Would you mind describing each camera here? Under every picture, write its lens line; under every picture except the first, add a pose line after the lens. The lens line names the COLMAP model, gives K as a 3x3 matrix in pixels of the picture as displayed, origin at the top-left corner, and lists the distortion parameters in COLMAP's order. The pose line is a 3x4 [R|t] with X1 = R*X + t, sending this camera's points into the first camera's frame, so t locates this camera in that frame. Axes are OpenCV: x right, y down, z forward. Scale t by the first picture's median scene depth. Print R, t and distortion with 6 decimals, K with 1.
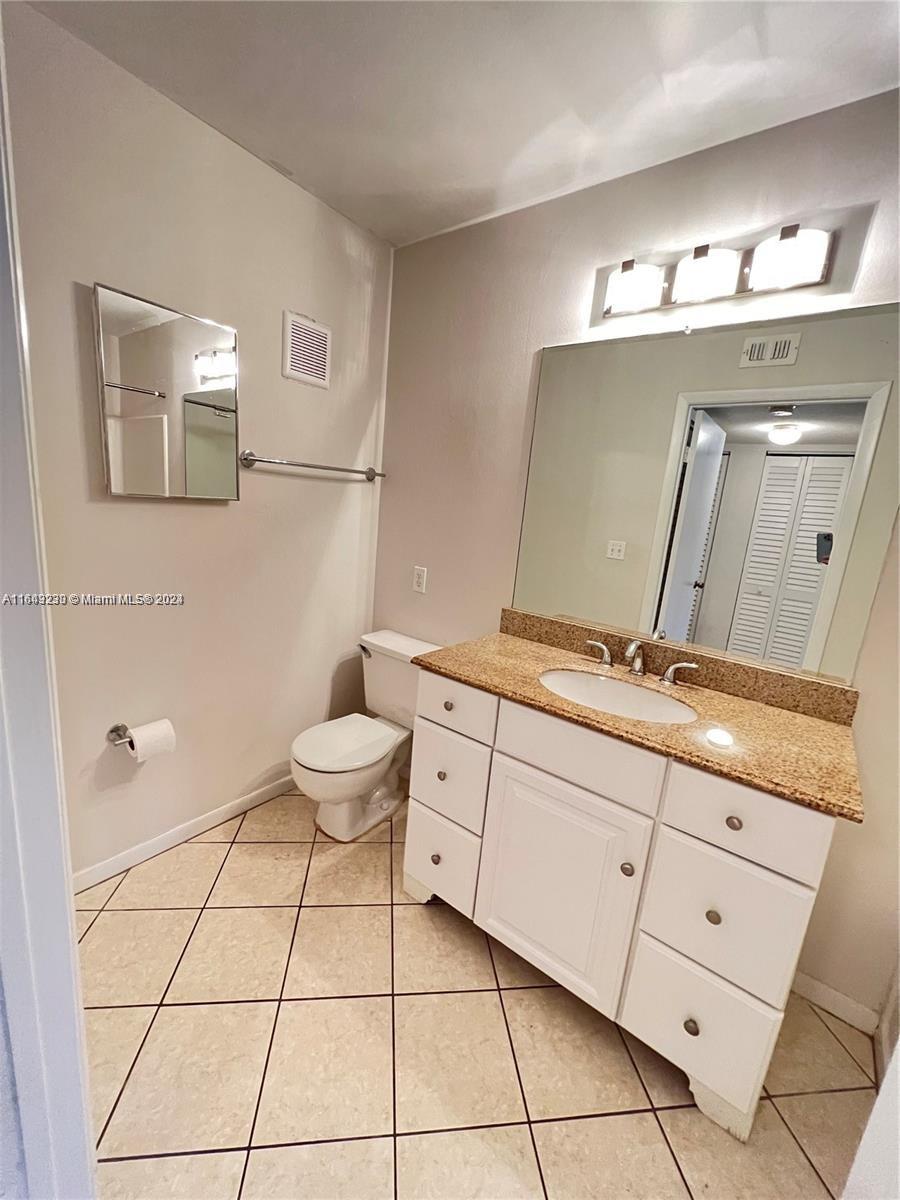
lens RADIAL K [[479.5, 0, 450.0], [0, 479.5, 600.0], [0, 0, 1]] dist [-0.002742, 0.000275]
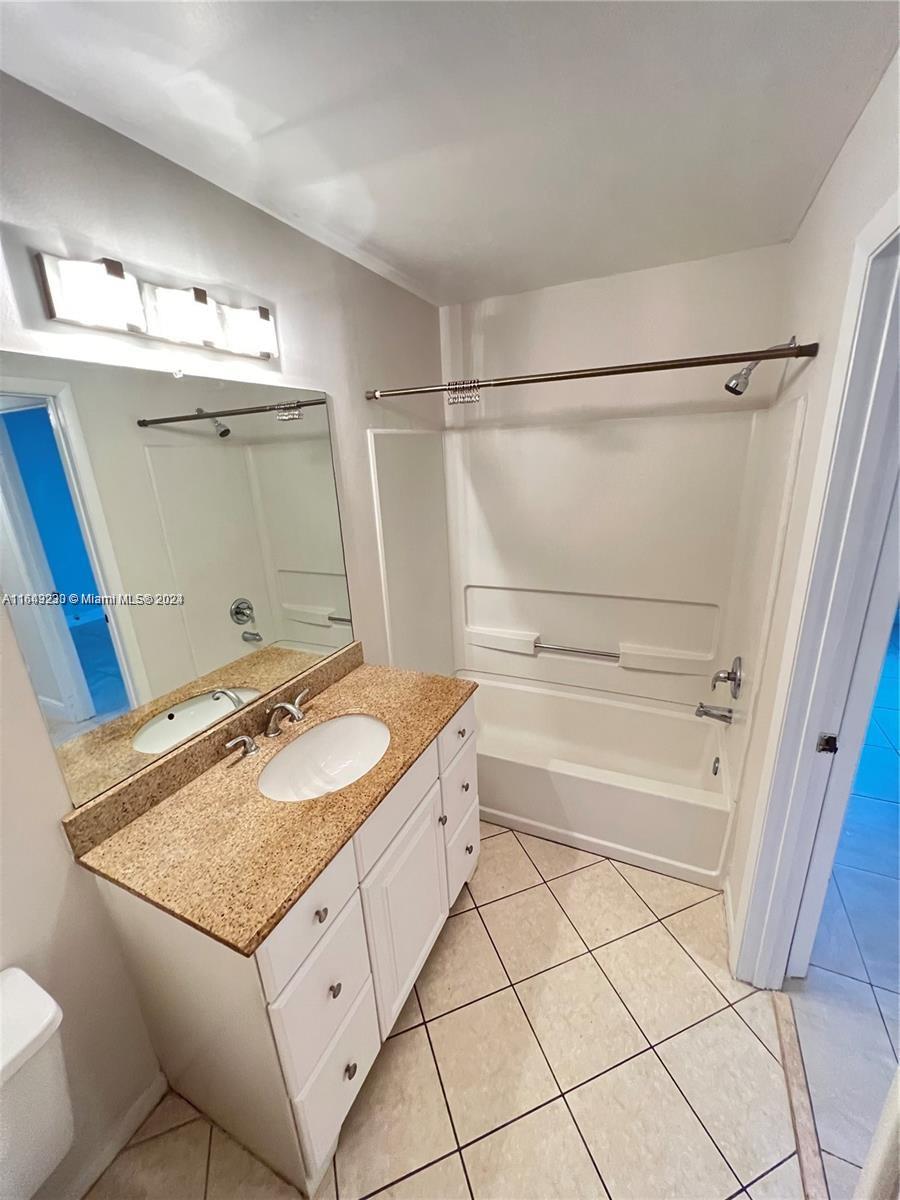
lens RADIAL K [[476.8, 0, 446.6], [0, 476.8, 598.9], [0, 0, 1]] dist [-0.000794, -0.000019]
pose [[-0.208386, -0.362886, 0.908234, -0.550547], [0.222591, 0.886655, 0.405335, -0.476990], [-0.952380, 0.286631, -0.103991, 0.801603]]
